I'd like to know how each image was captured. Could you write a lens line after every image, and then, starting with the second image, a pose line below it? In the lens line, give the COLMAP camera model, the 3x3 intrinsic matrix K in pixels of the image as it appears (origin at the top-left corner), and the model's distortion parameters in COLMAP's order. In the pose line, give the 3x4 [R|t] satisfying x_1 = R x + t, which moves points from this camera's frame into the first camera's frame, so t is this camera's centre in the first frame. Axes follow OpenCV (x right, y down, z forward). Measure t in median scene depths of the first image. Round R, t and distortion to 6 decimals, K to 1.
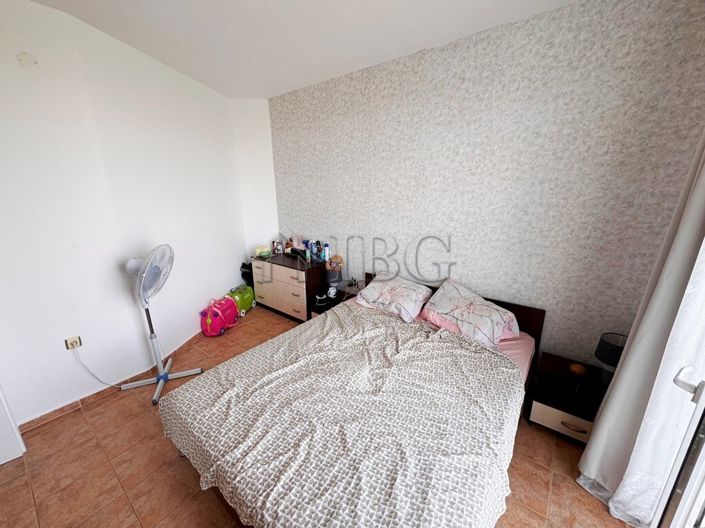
lens RADIAL K [[282.4, 0, 352.2], [0, 282.4, 264.1], [0, 0, 1]] dist [-0.007894, -0.000897]
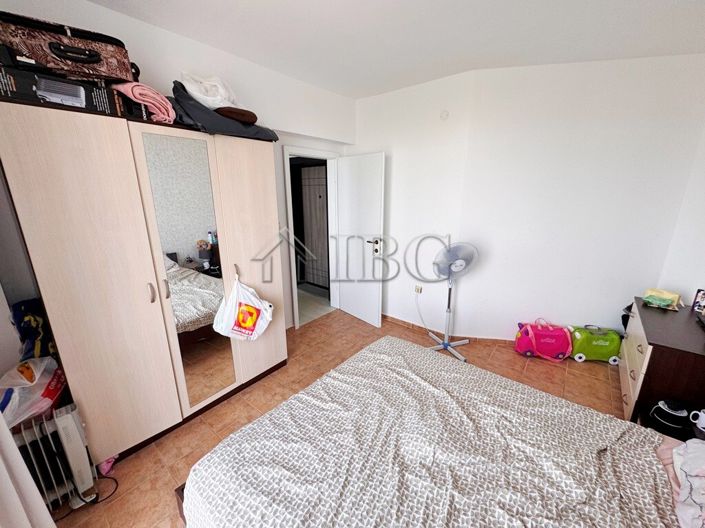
lens RADIAL K [[282.4, 0, 352.0], [0, 282.4, 264.2], [0, 0, 1]] dist [-0.007894, -0.000897]
pose [[-0.041466, 0.261787, -0.964234, 0.533440], [-0.261897, 0.928473, 0.263341, -0.176425], [0.964205, 0.263449, 0.030061, 0.540506]]
